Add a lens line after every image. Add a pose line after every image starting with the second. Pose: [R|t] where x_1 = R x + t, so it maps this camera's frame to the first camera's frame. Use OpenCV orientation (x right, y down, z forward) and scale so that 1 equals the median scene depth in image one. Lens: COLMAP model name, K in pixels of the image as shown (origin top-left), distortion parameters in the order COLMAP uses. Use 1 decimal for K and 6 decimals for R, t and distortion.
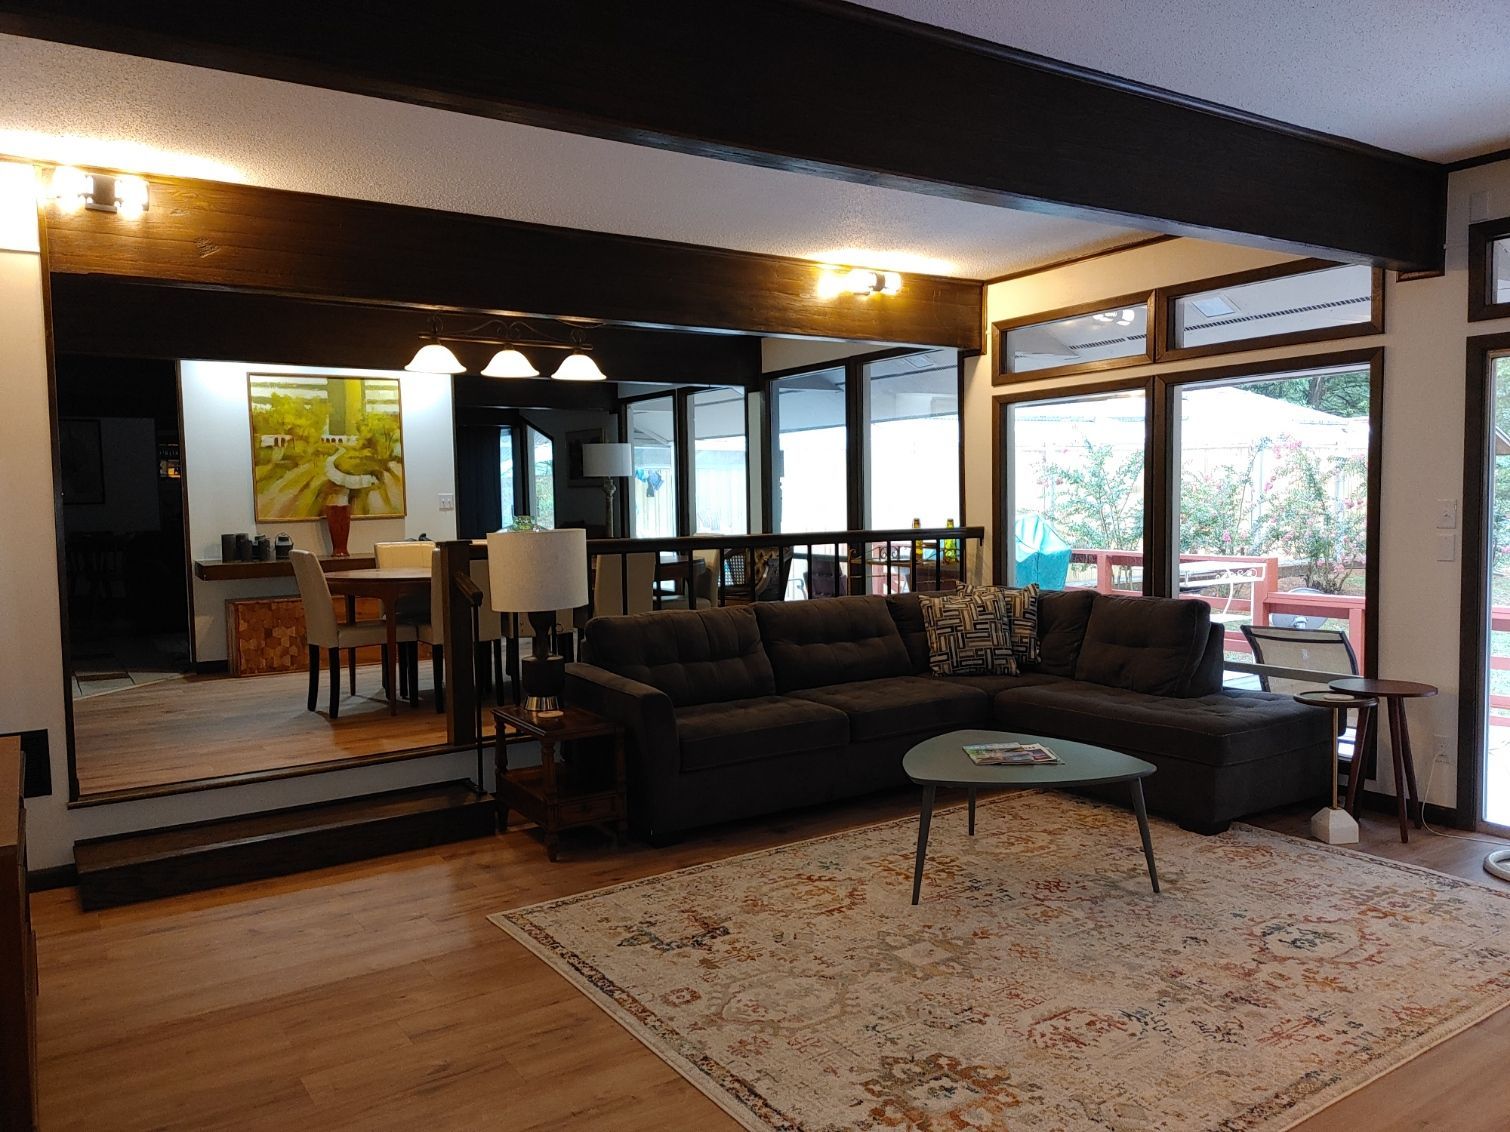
lens RADIAL K [[1125.2, 0, 752.0], [0, 1125.2, 559.8], [0, 0, 1]] dist [0.081445, -0.102870]
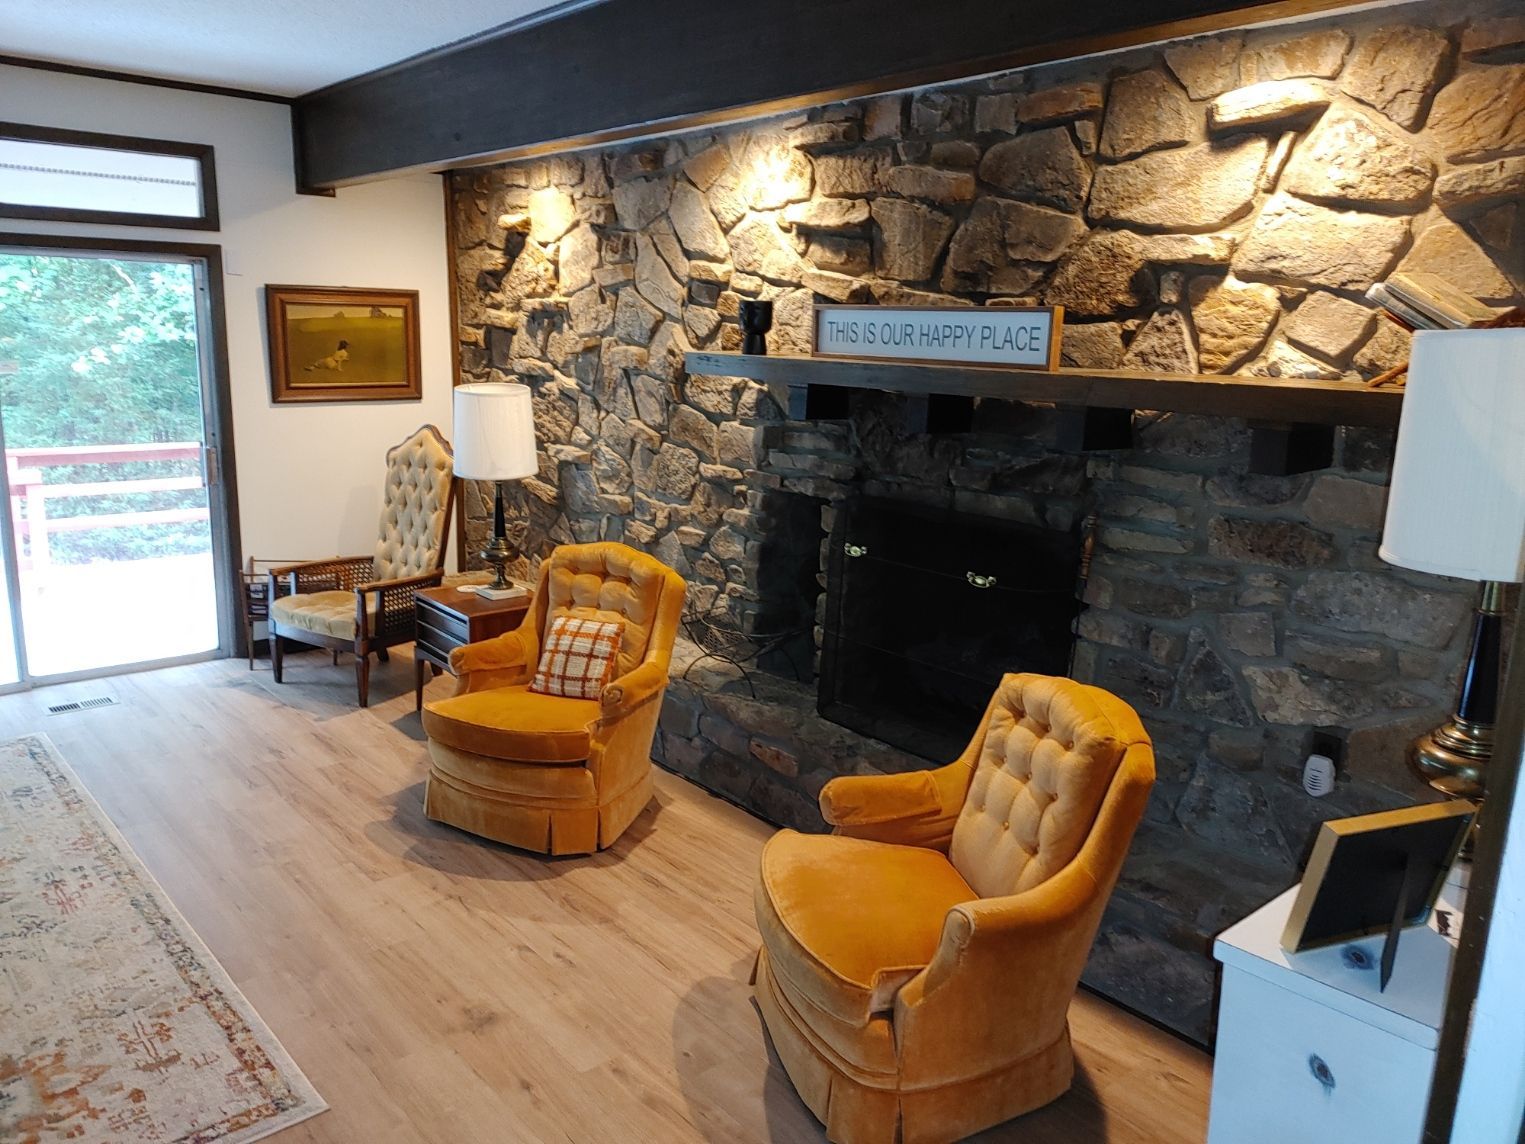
lens RADIAL K [[1136.4, 0, 756.9], [0, 1136.4, 566.8], [0, 0, 1]] dist [0.081445, -0.102870]
pose [[-0.128853, -0.188642, 0.973556, -0.286838], [0.031420, 0.980470, 0.194140, -0.046420], [-0.991166, 0.055604, -0.120410, 0.187643]]
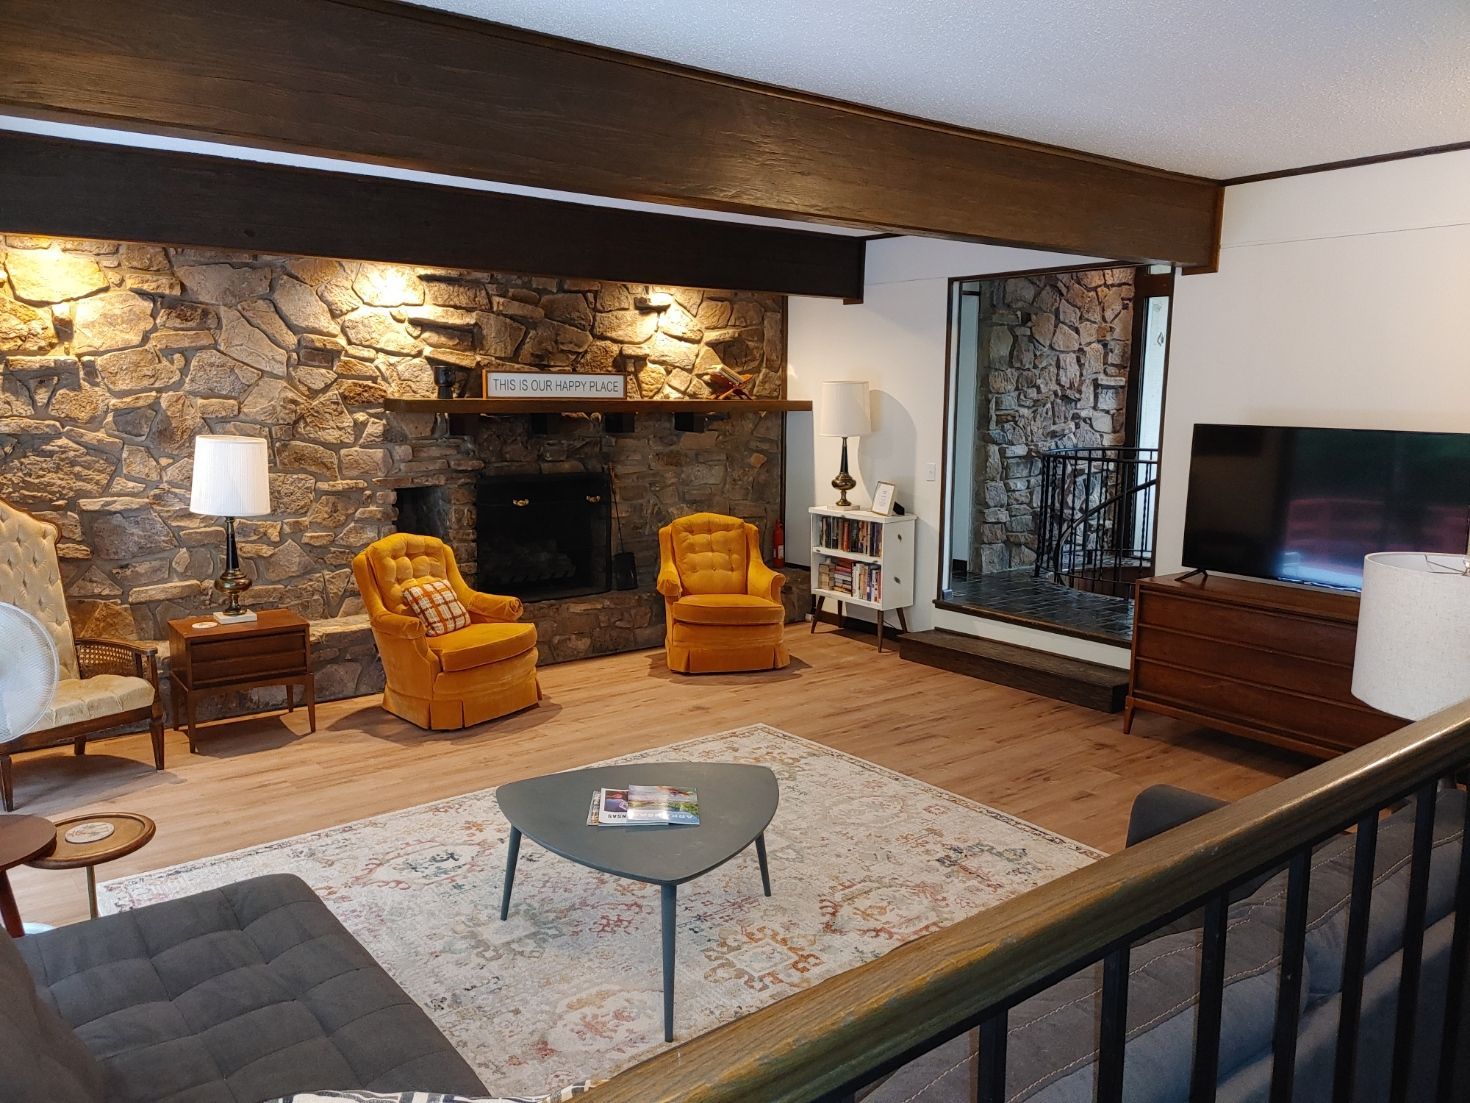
lens RADIAL K [[1095.4, 0, 730.7], [0, 1095.4, 553.1], [0, 0, 1]] dist [0.081445, -0.102870]
pose [[-0.996954, 0.025303, -0.073775, 0.134569], [0.009666, 0.978704, 0.205050, -0.100349], [0.077392, 0.203713, -0.975967, 1.052057]]
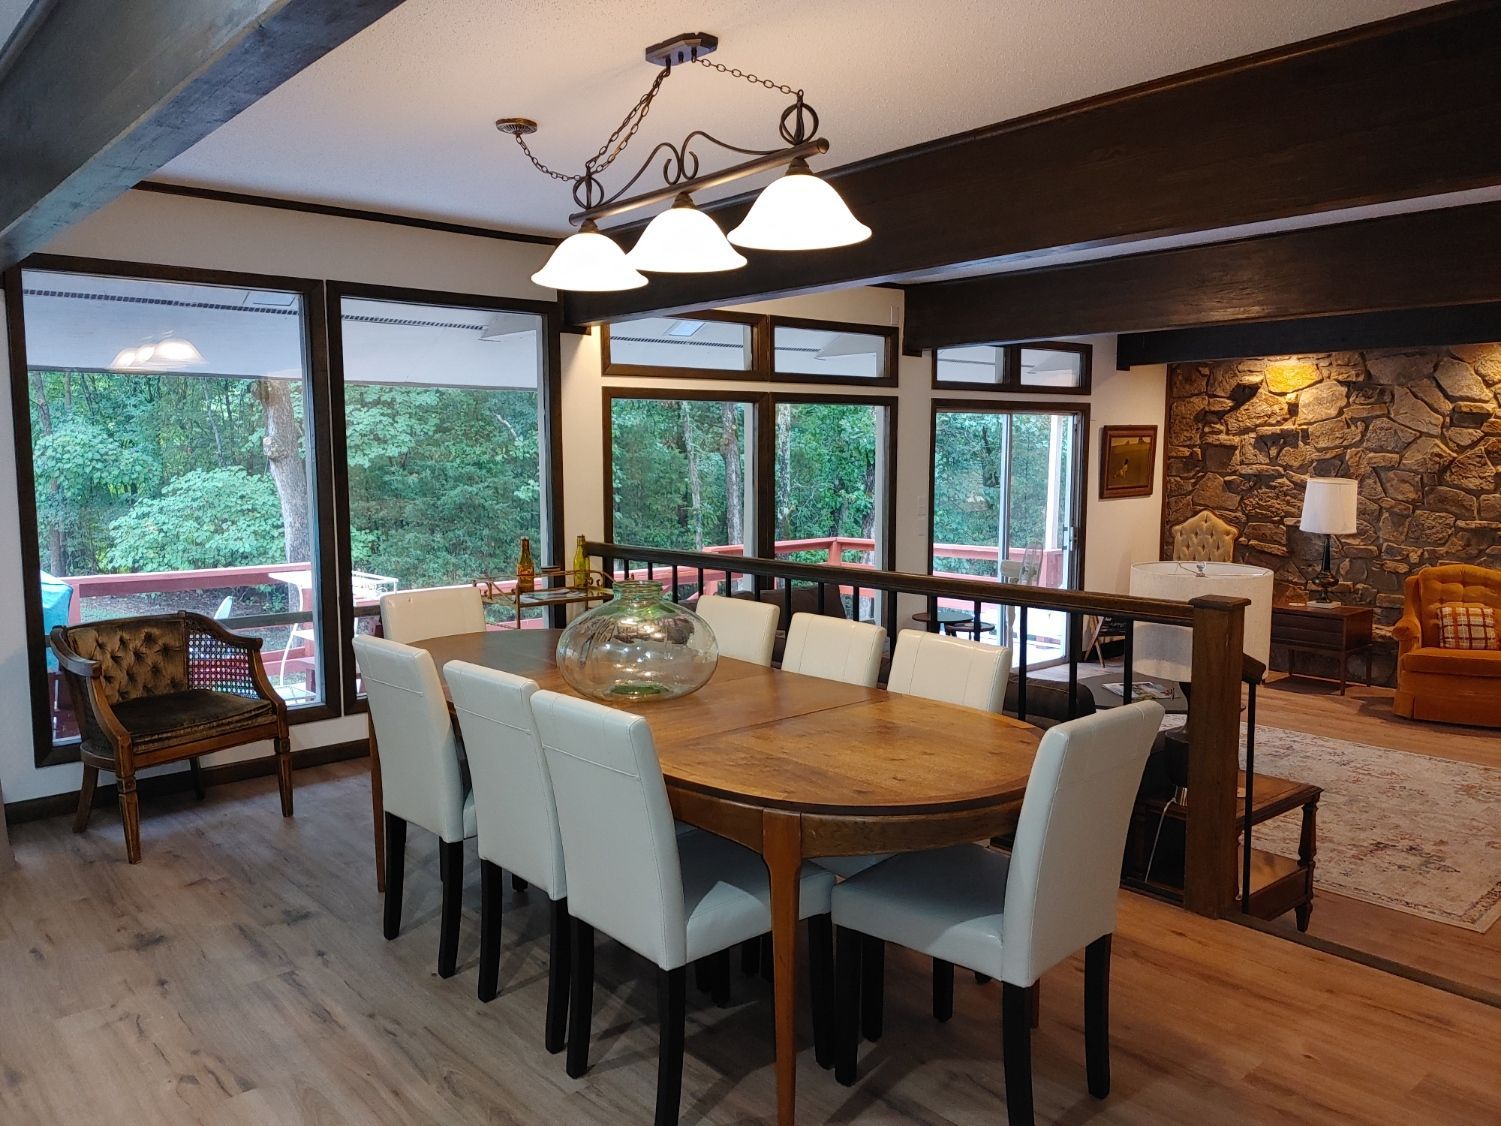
lens RADIAL K [[1118.5, 0, 750.6], [0, 1118.5, 567.6], [0, 0, 1]] dist [0.081445, -0.102870]
pose [[-0.139534, -0.086970, 0.986391, -0.628606], [0.063363, 0.993310, 0.096543, -0.083374], [-0.988188, 0.075971, -0.133090, 0.991806]]
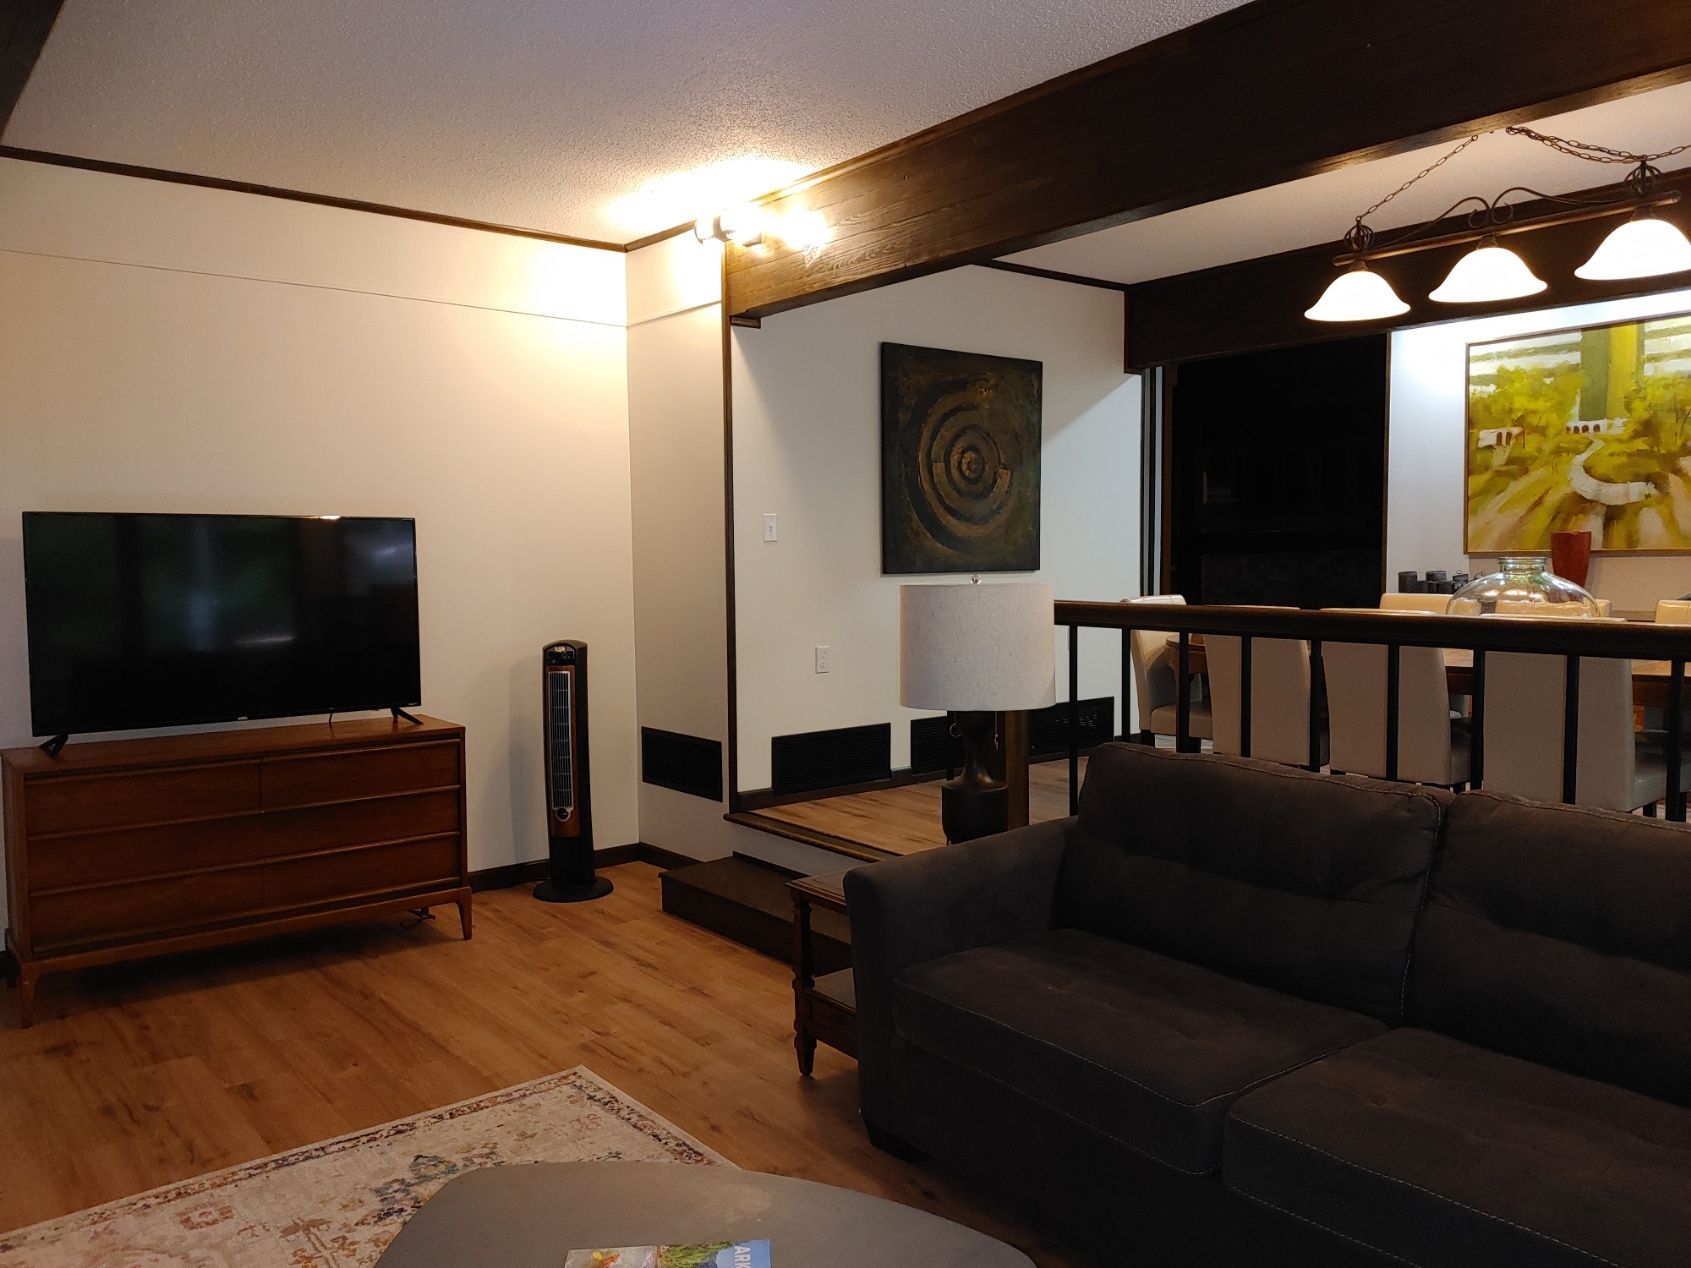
lens RADIAL K [[1260.1, 0, 839.7], [0, 1260.1, 625.3], [0, 0, 1]] dist [0.081445, -0.102870]
pose [[0.094830, 0.079804, -0.992290, 0.357870], [-0.046031, 0.996067, 0.075708, -0.036466], [0.994429, 0.038497, 0.098130, 0.610512]]
